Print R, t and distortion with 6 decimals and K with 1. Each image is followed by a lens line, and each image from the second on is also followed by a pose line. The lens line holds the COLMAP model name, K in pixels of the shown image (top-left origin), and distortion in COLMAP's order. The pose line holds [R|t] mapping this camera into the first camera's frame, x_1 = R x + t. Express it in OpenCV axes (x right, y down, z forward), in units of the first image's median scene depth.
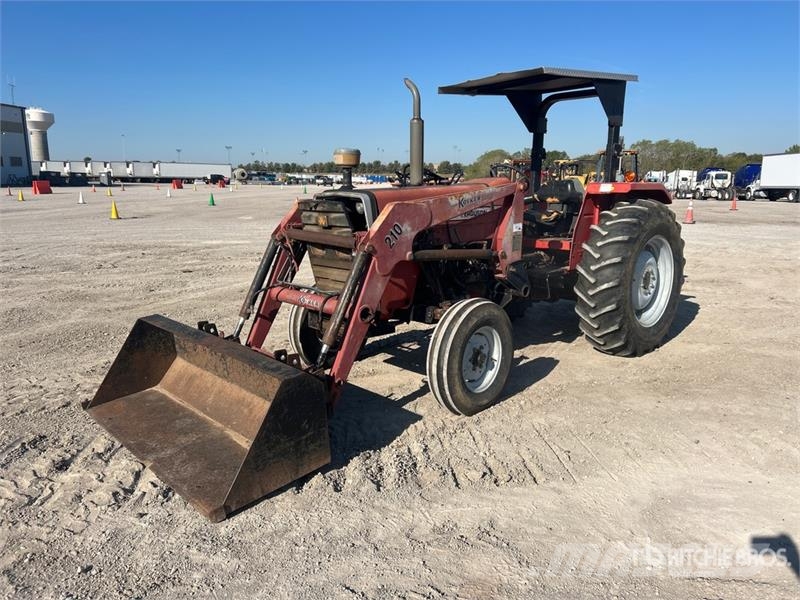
lens RADIAL K [[599.2, 0, 402.2], [0, 599.2, 298.9], [0, 0, 1]] dist [0.001416, -0.000591]
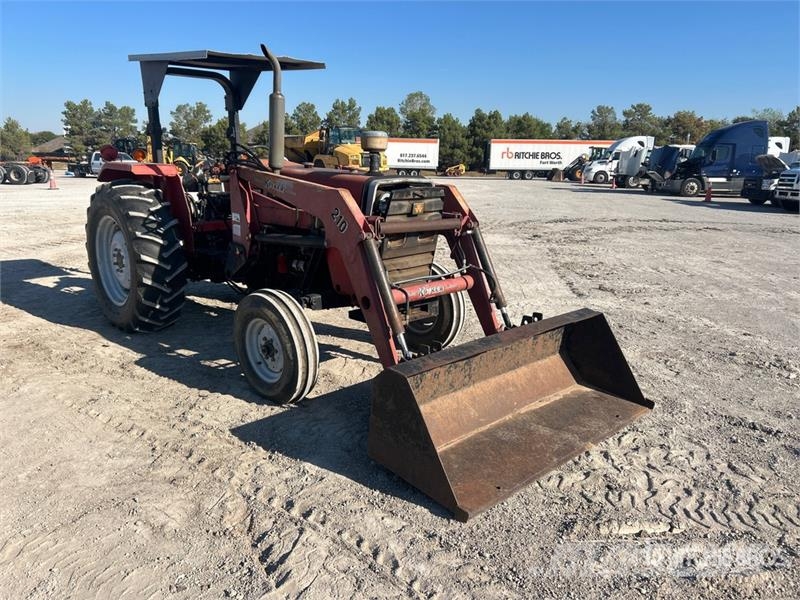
lens RADIAL K [[599.4, 0, 400.0], [0, 599.4, 300.0], [0, 0, 1]] dist [0.000104, 0.002778]
pose [[-0.011846, -0.225215, 0.974237, -1.122937], [0.171022, 0.959493, 0.223886, -0.209956], [-0.985196, 0.169268, 0.027151, 1.021118]]
